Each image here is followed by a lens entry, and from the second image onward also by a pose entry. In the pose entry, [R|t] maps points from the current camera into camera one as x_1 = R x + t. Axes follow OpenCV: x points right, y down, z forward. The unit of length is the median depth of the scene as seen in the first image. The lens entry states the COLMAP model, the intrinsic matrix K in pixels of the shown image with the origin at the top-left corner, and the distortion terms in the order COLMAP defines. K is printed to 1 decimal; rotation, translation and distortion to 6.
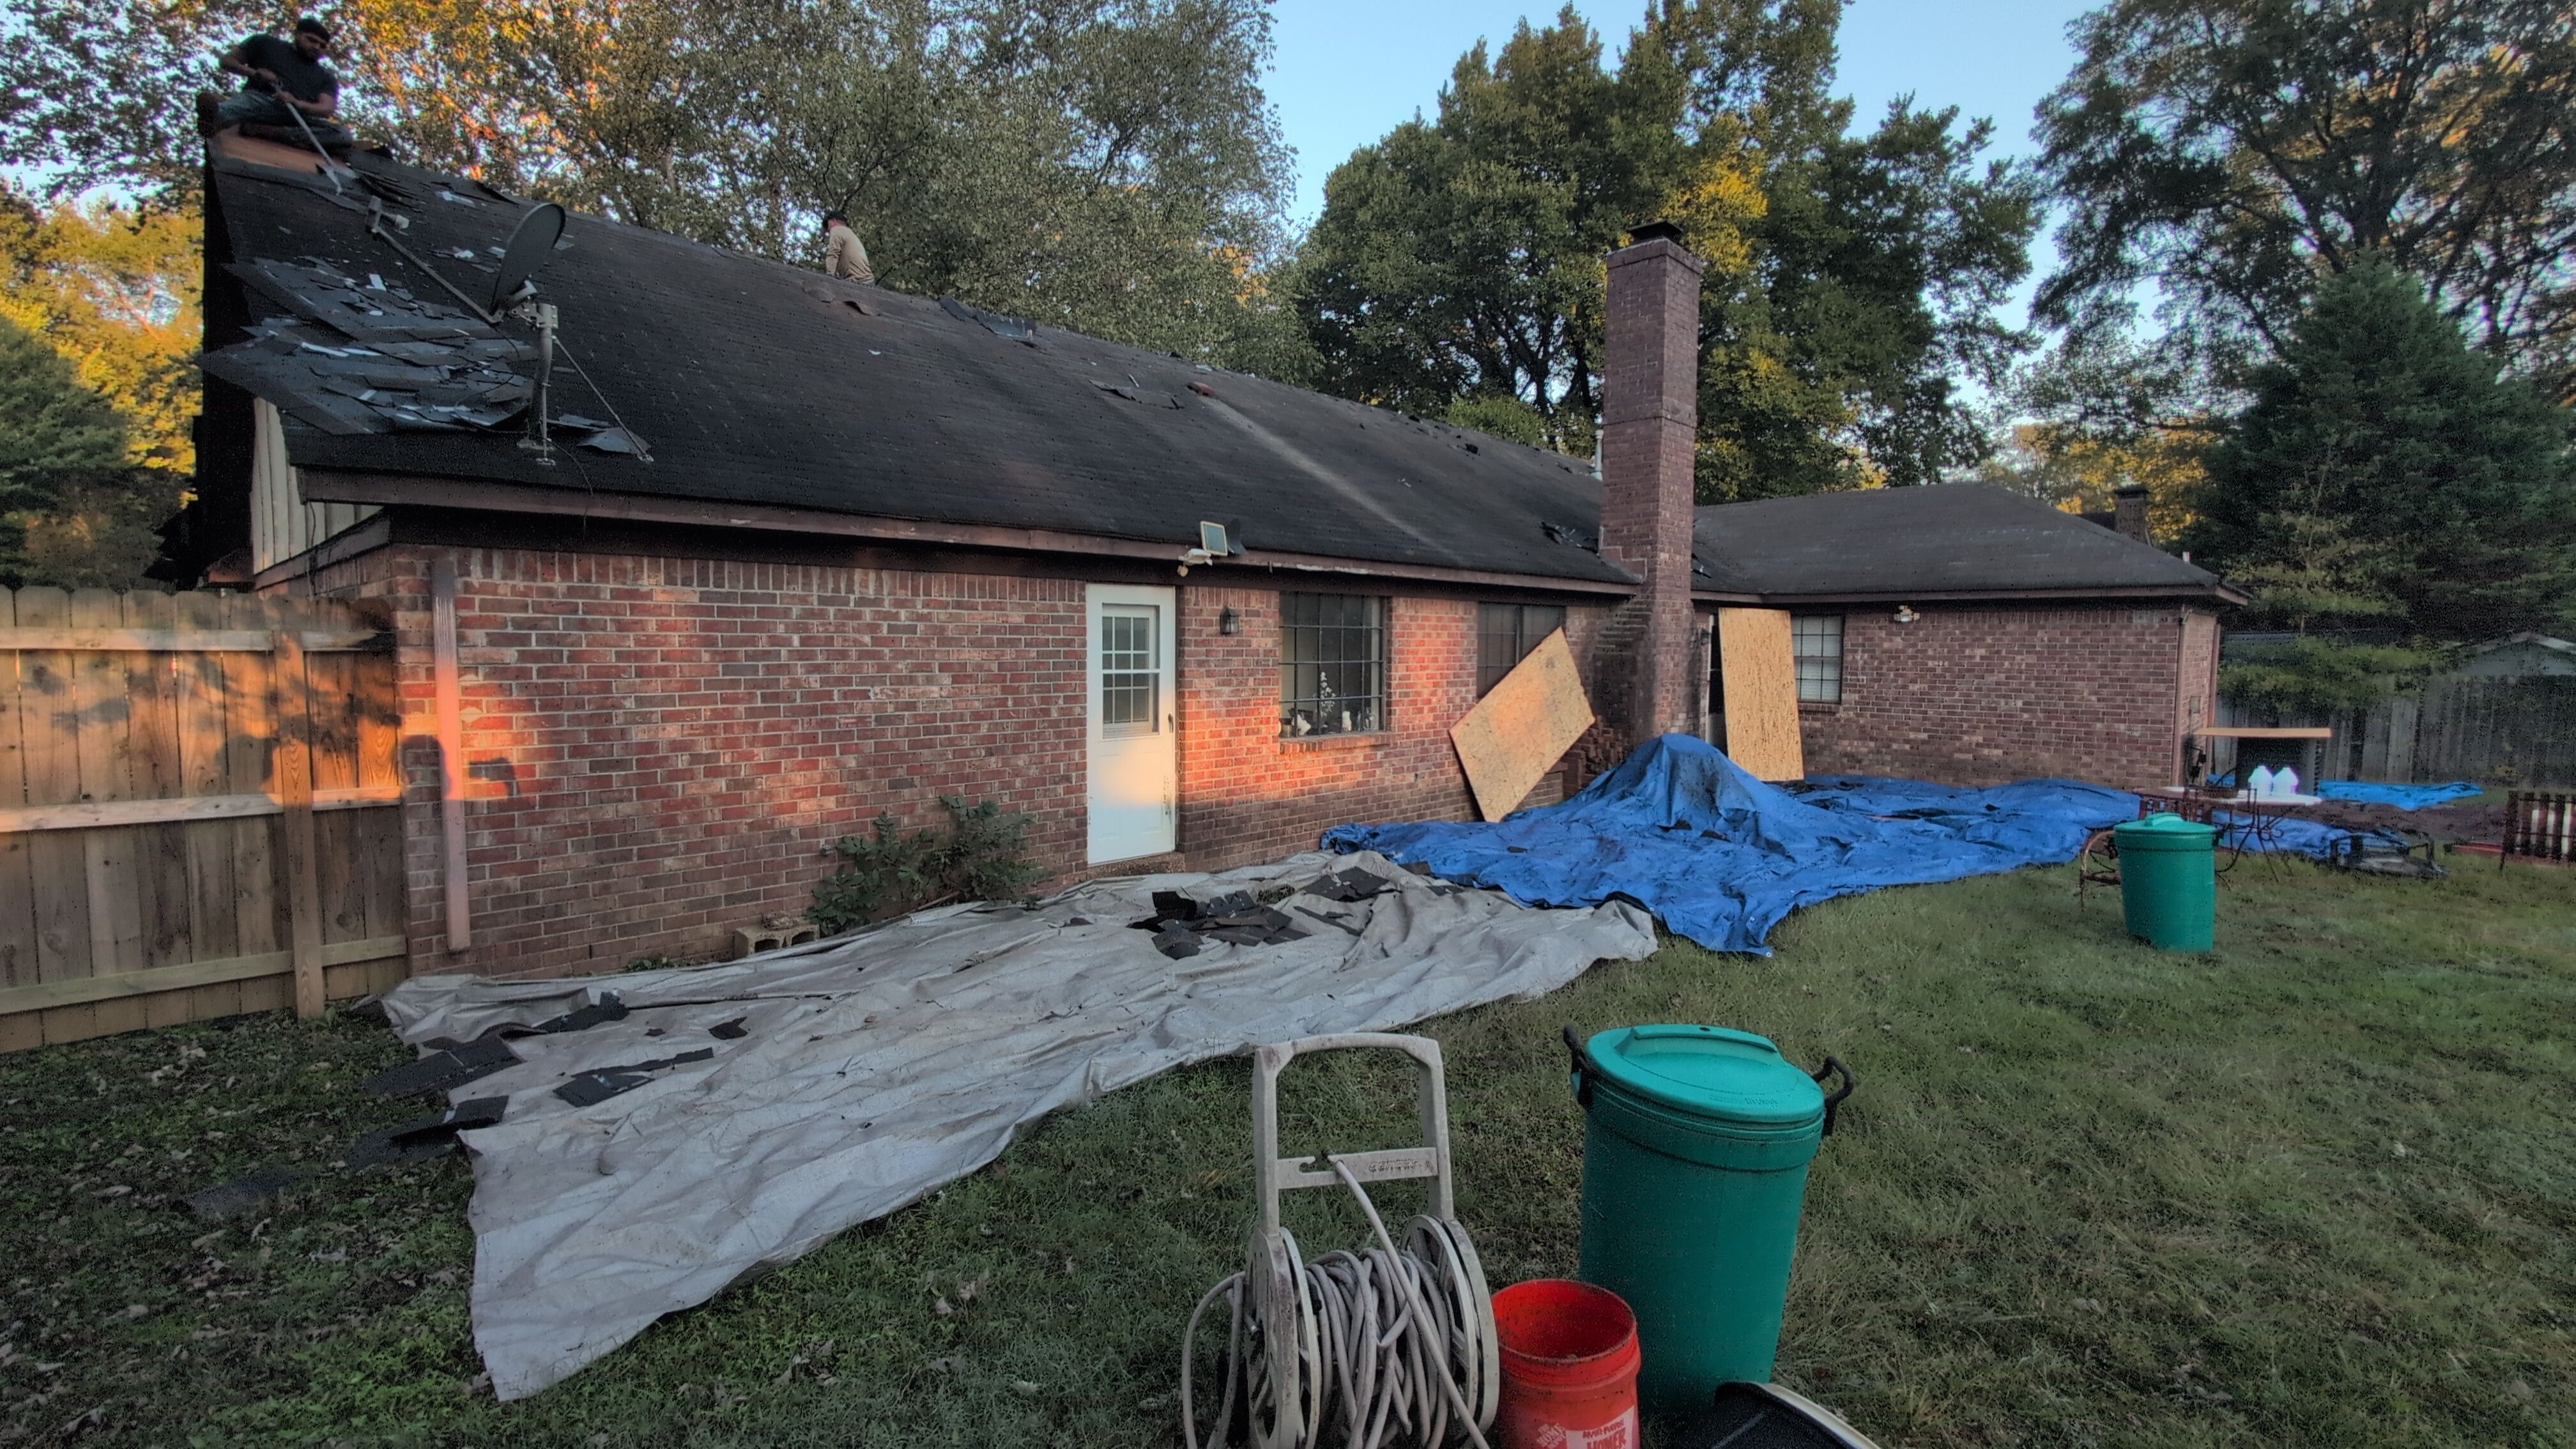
lens RADIAL K [[1053.8, 0, 1278.7], [0, 1053.8, 724.4], [0, 0, 1]] dist [-0.002375, -0.000282]
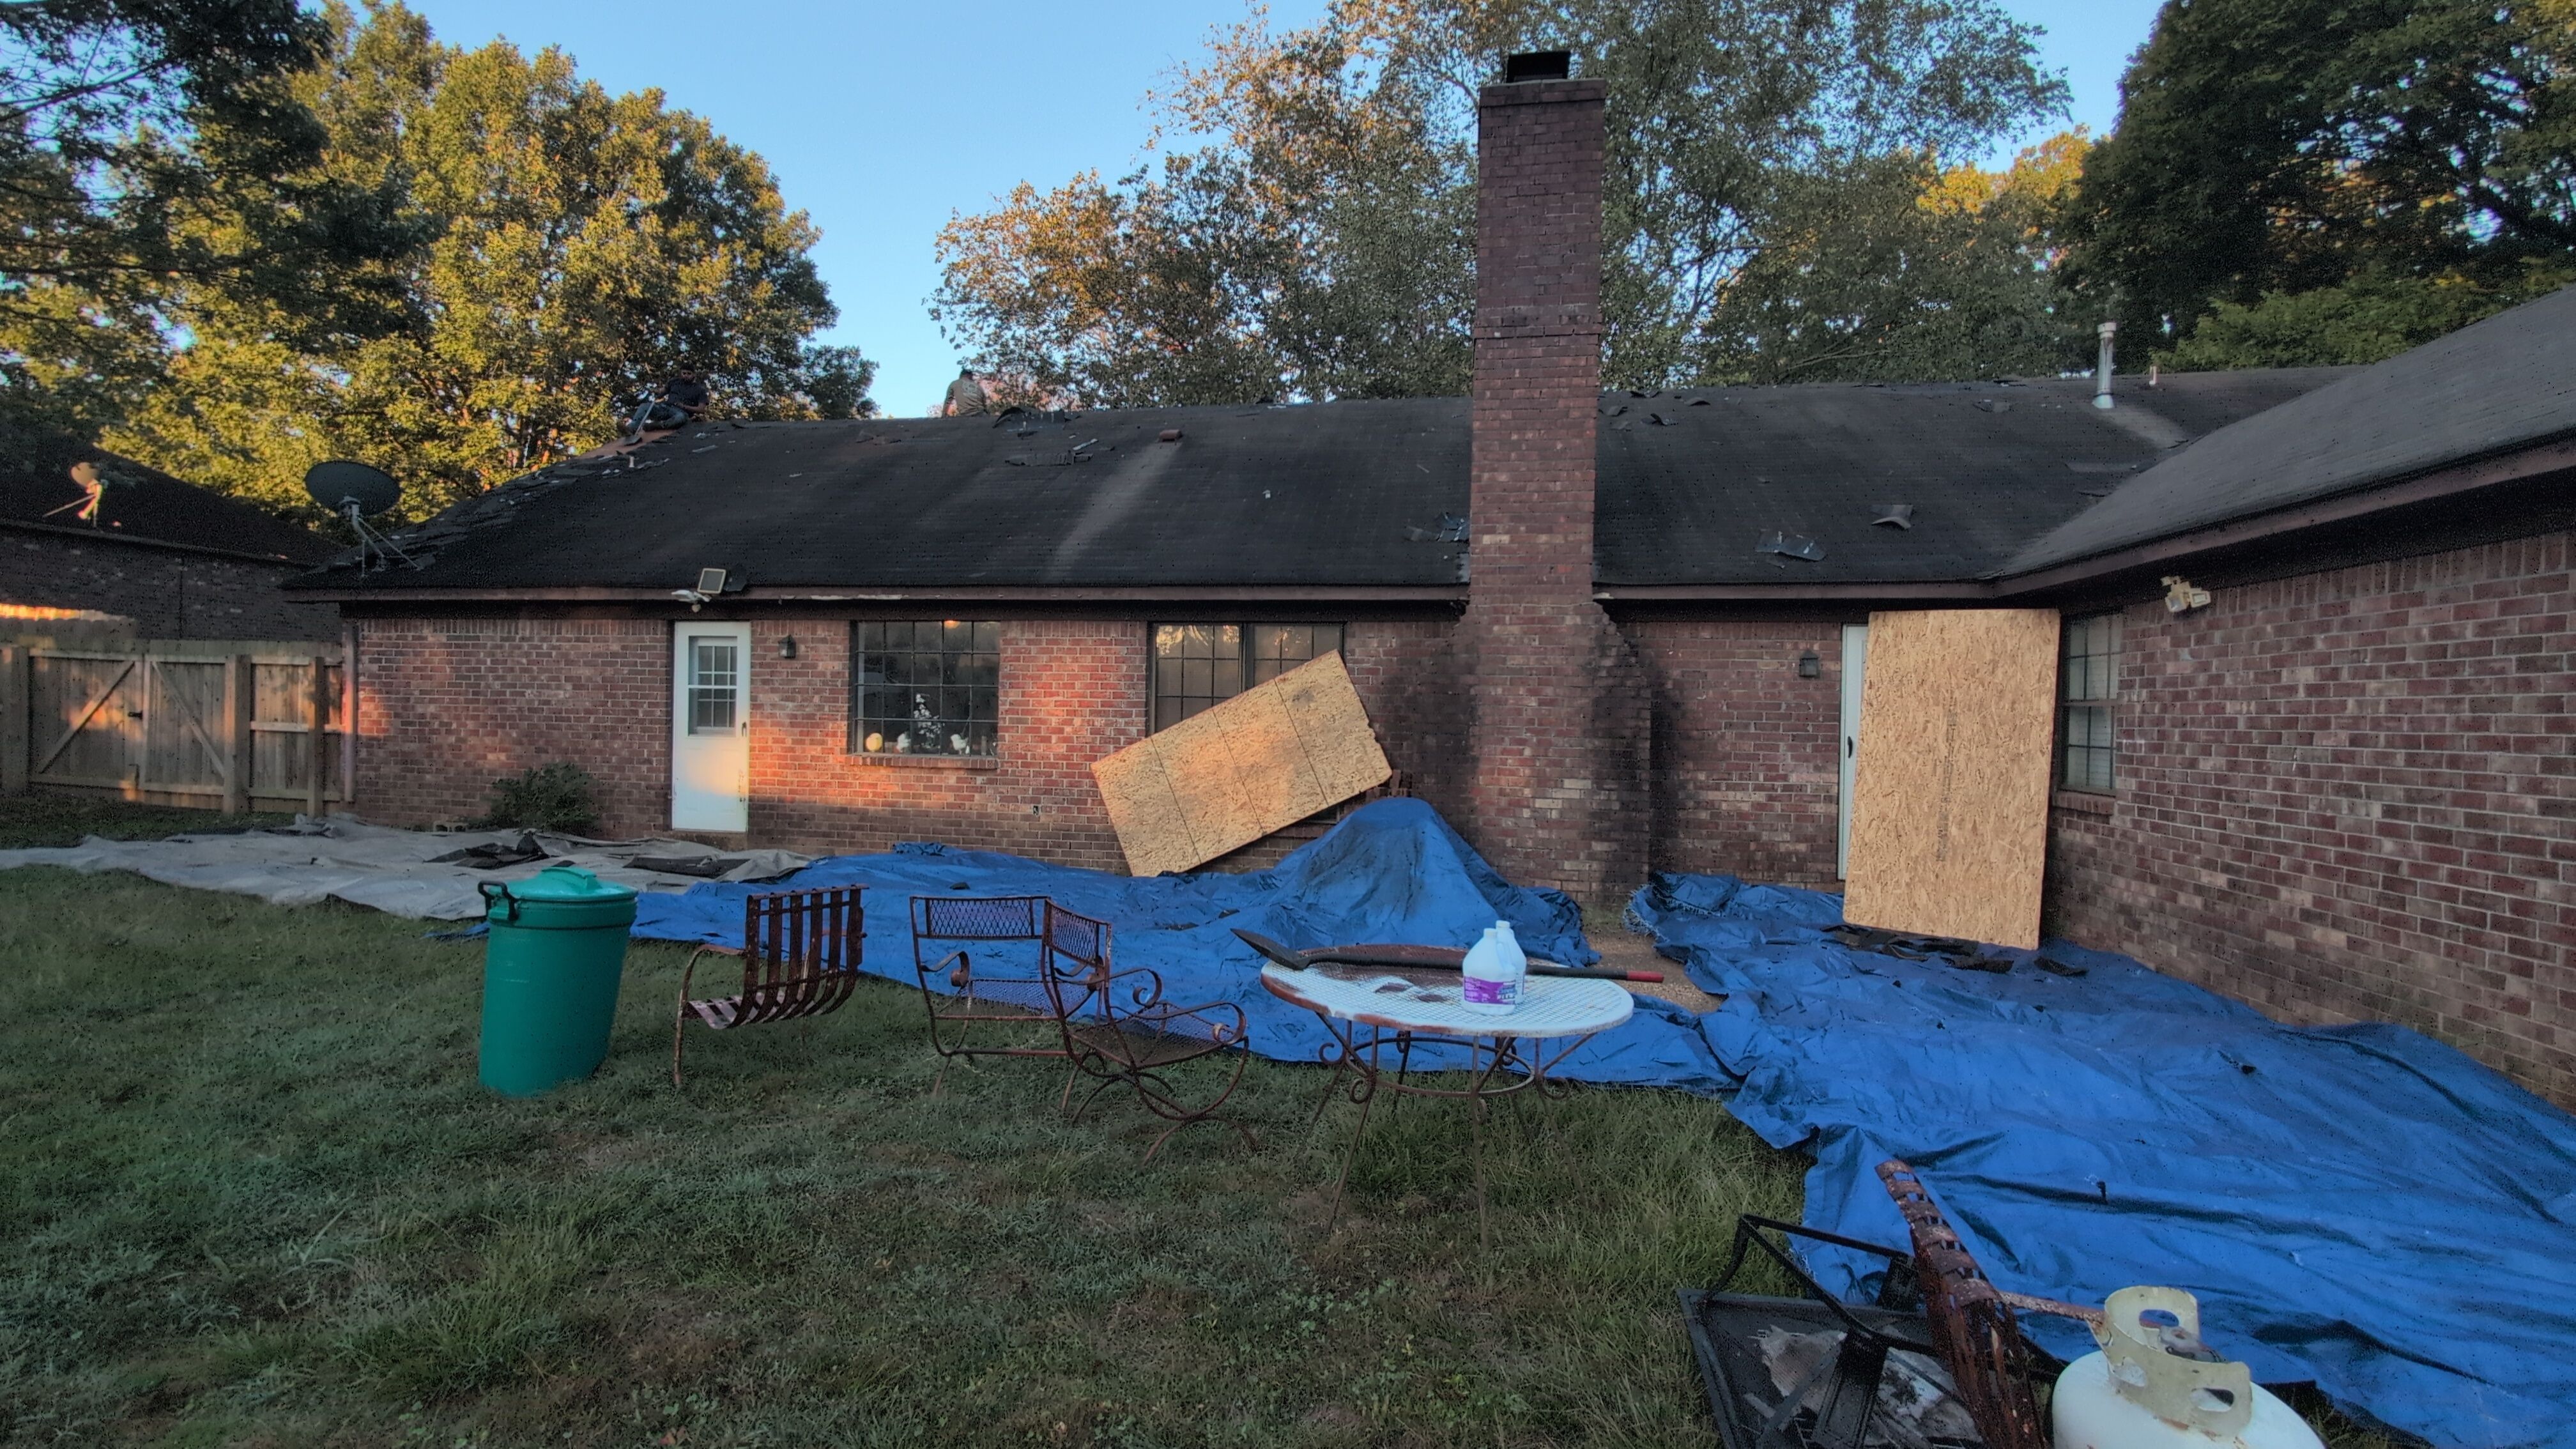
lens RADIAL K [[1053.8, 0, 1285.0], [0, 1053.8, 715.2], [0, 0, 1]] dist [-0.002375, -0.000282]
pose [[0.581004, 0.008498, -0.813856, 1.275928], [-0.078262, 0.995895, -0.045471, -0.010703], [0.810129, 0.090113, 0.579284, 0.778149]]
